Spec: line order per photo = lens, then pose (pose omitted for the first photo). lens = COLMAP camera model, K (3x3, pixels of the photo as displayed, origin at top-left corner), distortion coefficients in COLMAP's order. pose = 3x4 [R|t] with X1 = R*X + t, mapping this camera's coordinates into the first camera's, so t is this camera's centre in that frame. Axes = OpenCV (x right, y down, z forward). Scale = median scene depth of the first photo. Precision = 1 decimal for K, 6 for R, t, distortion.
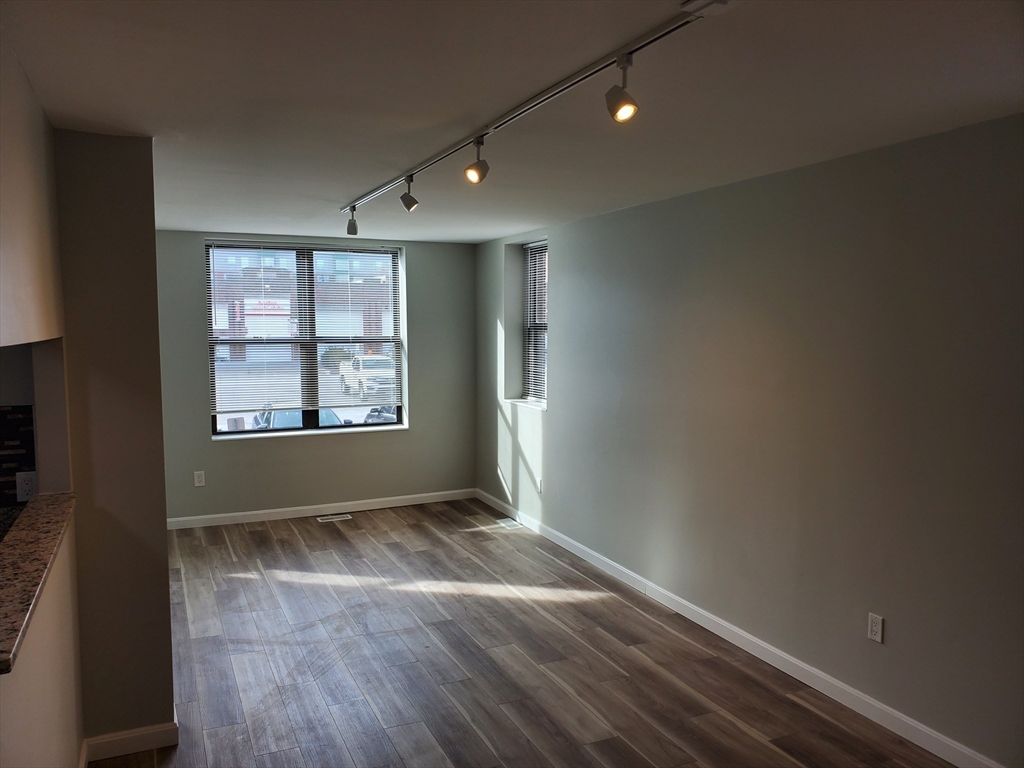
lens RADIAL K [[801.8, 0, 482.0], [0, 801.8, 382.4], [0, 0, 1]] dist [0.029771, -0.010216]
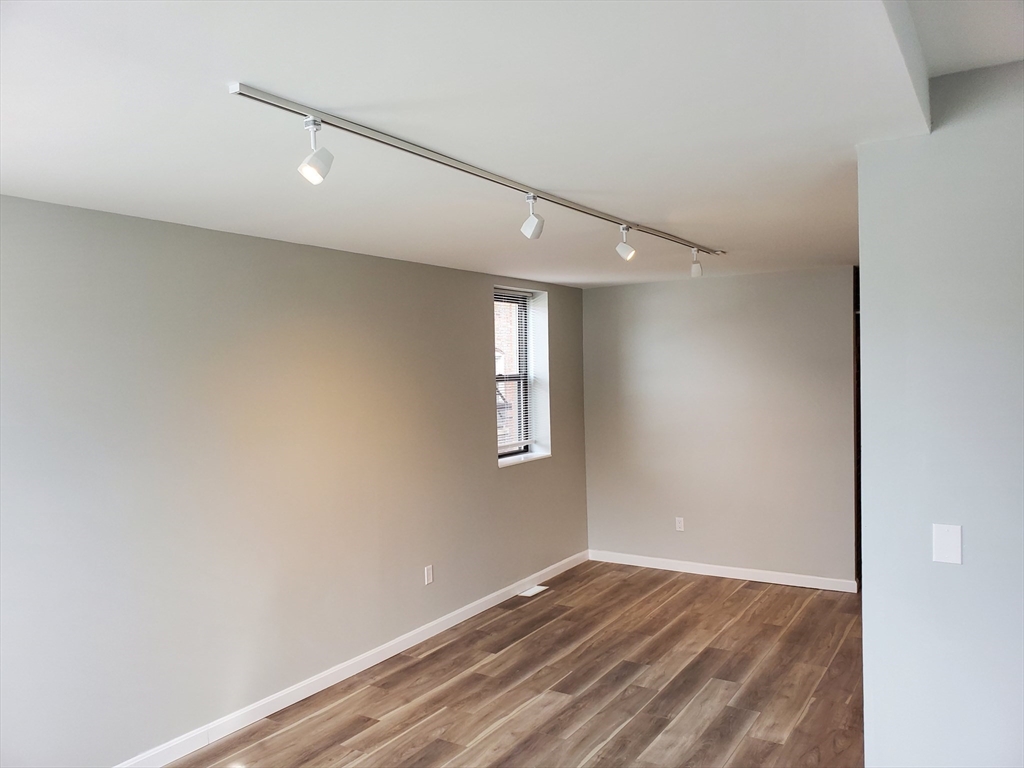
lens RADIAL K [[814.5, 0, 512.0], [0, 814.5, 384.0], [0, 0, 1]] dist [0.024703, -0.014220]
pose [[-0.580072, -0.008380, 0.814522, -0.791070], [0.082804, 0.994160, 0.069199, -0.136423], [-0.810345, 0.107586, -0.575991, 1.598439]]
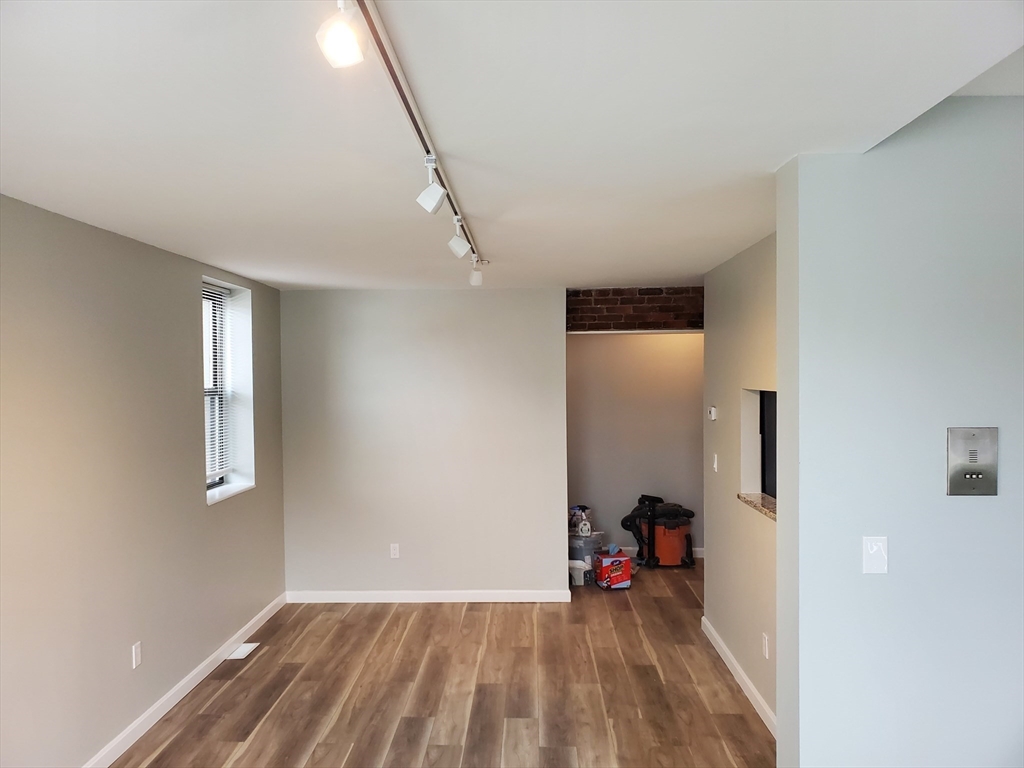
lens RADIAL K [[818.9, 0, 497.3], [0, 818.9, 415.2], [0, 0, 1]] dist [0.052989, -0.003447]
pose [[-0.904719, -0.009972, 0.425892, -0.437552], [0.046021, 0.991588, 0.120978, -0.141139], [-0.423516, 0.129051, -0.896649, 1.668141]]
